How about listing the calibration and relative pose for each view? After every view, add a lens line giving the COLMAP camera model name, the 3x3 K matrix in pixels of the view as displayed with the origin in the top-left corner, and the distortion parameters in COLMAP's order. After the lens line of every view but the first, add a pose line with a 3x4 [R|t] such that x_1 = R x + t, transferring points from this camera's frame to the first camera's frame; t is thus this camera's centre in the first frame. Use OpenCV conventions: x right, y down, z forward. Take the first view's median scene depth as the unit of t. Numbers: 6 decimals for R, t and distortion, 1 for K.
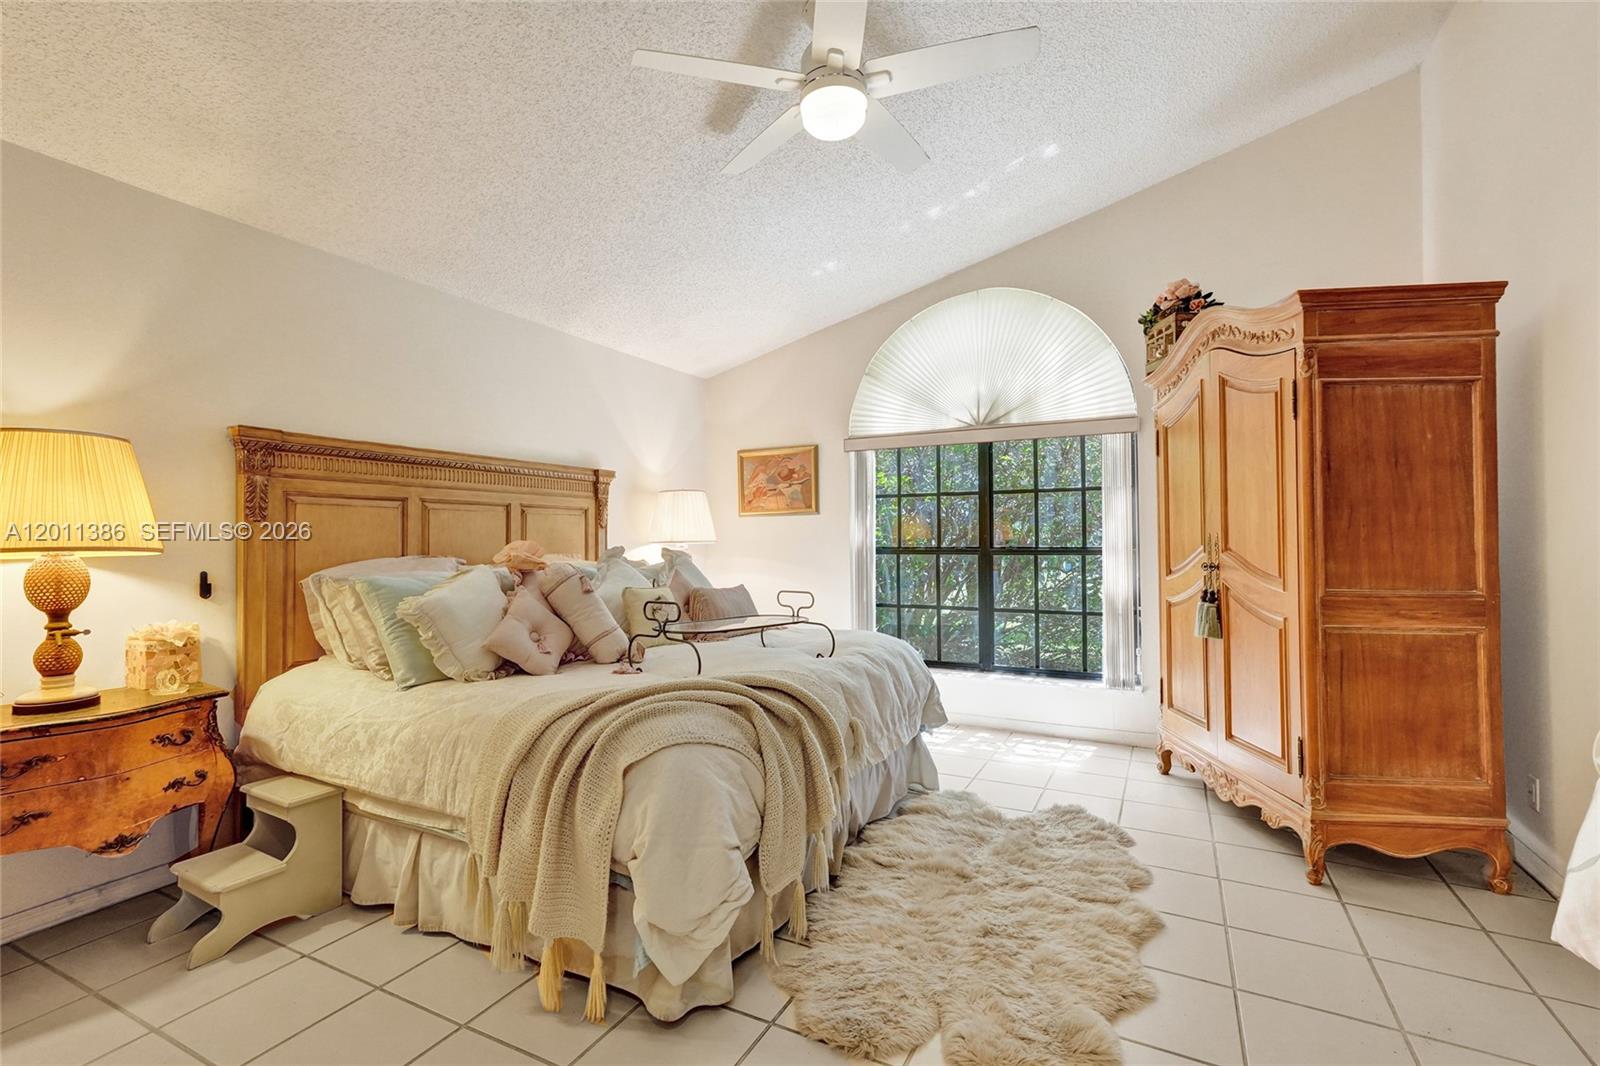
lens RADIAL K [[721.2, 0, 798.7], [0, 721.2, 534.9], [0, 0, 1]] dist [-0.019136, 0.000160]
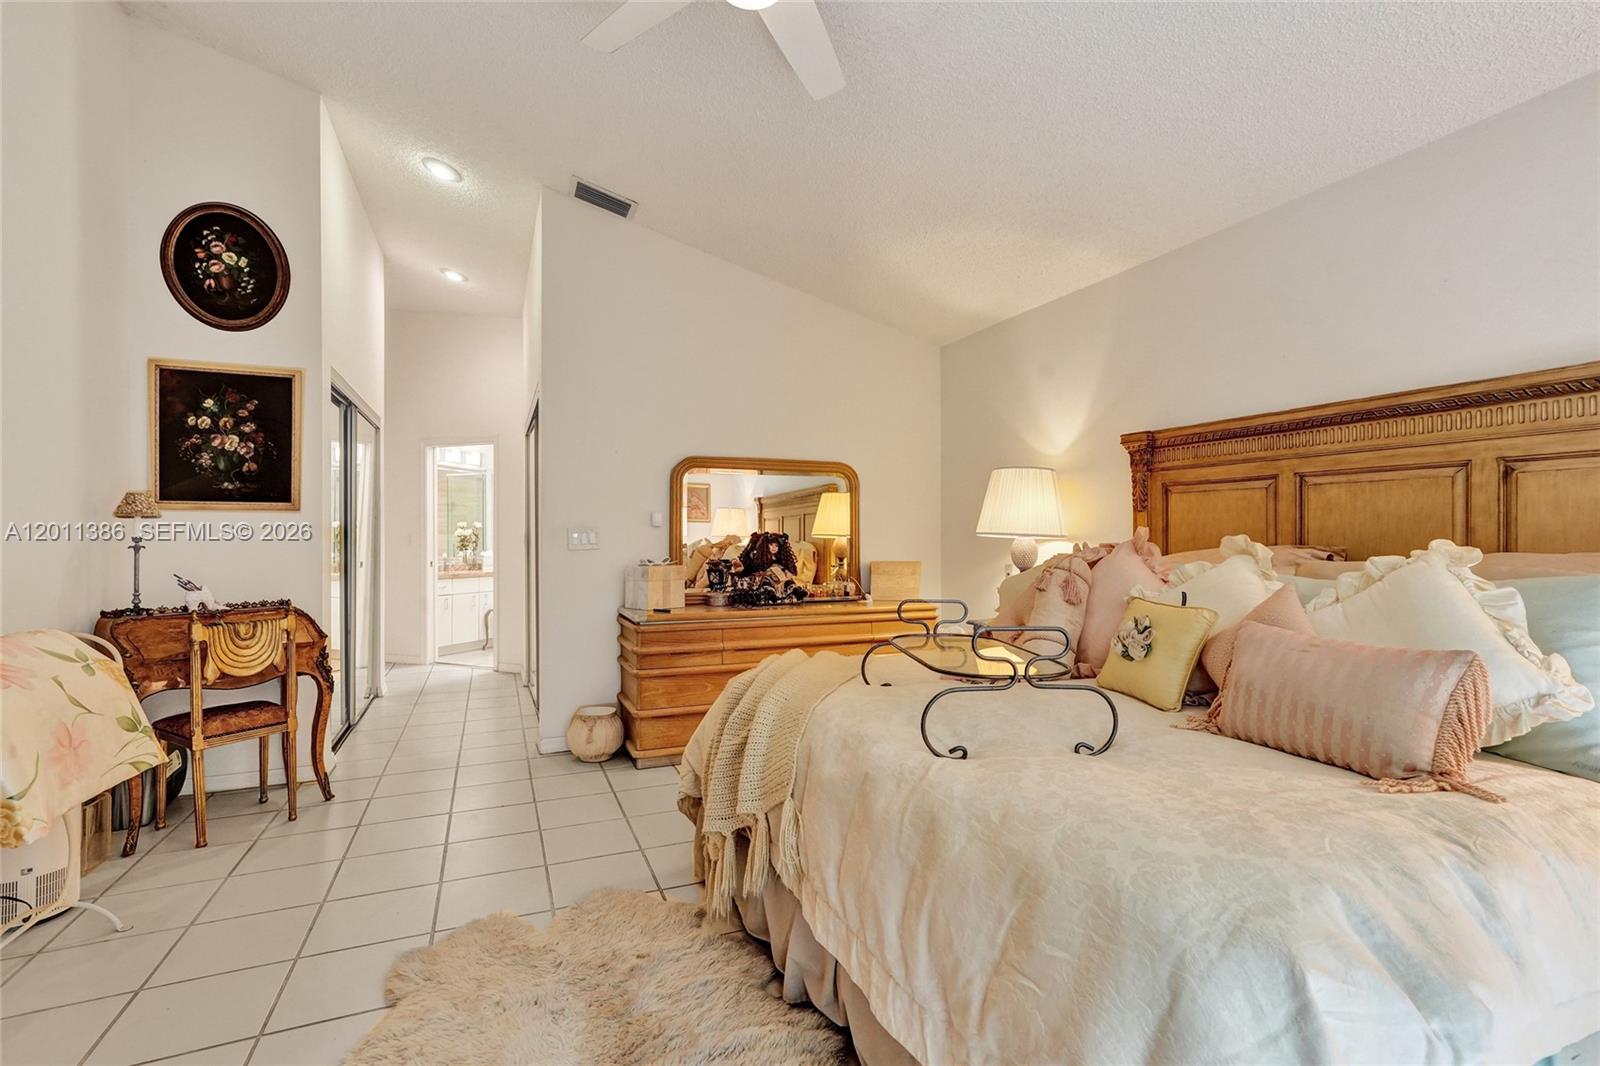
lens RADIAL K [[721.2, 0, 797.3], [0, 721.2, 531.9], [0, 0, 1]] dist [-0.019136, 0.000160]
pose [[-0.646117, 0.013124, -0.763126, 0.451683], [0.021317, 0.999772, -0.000855, 0.003385], [0.762941, -0.016820, -0.646250, 1.145099]]
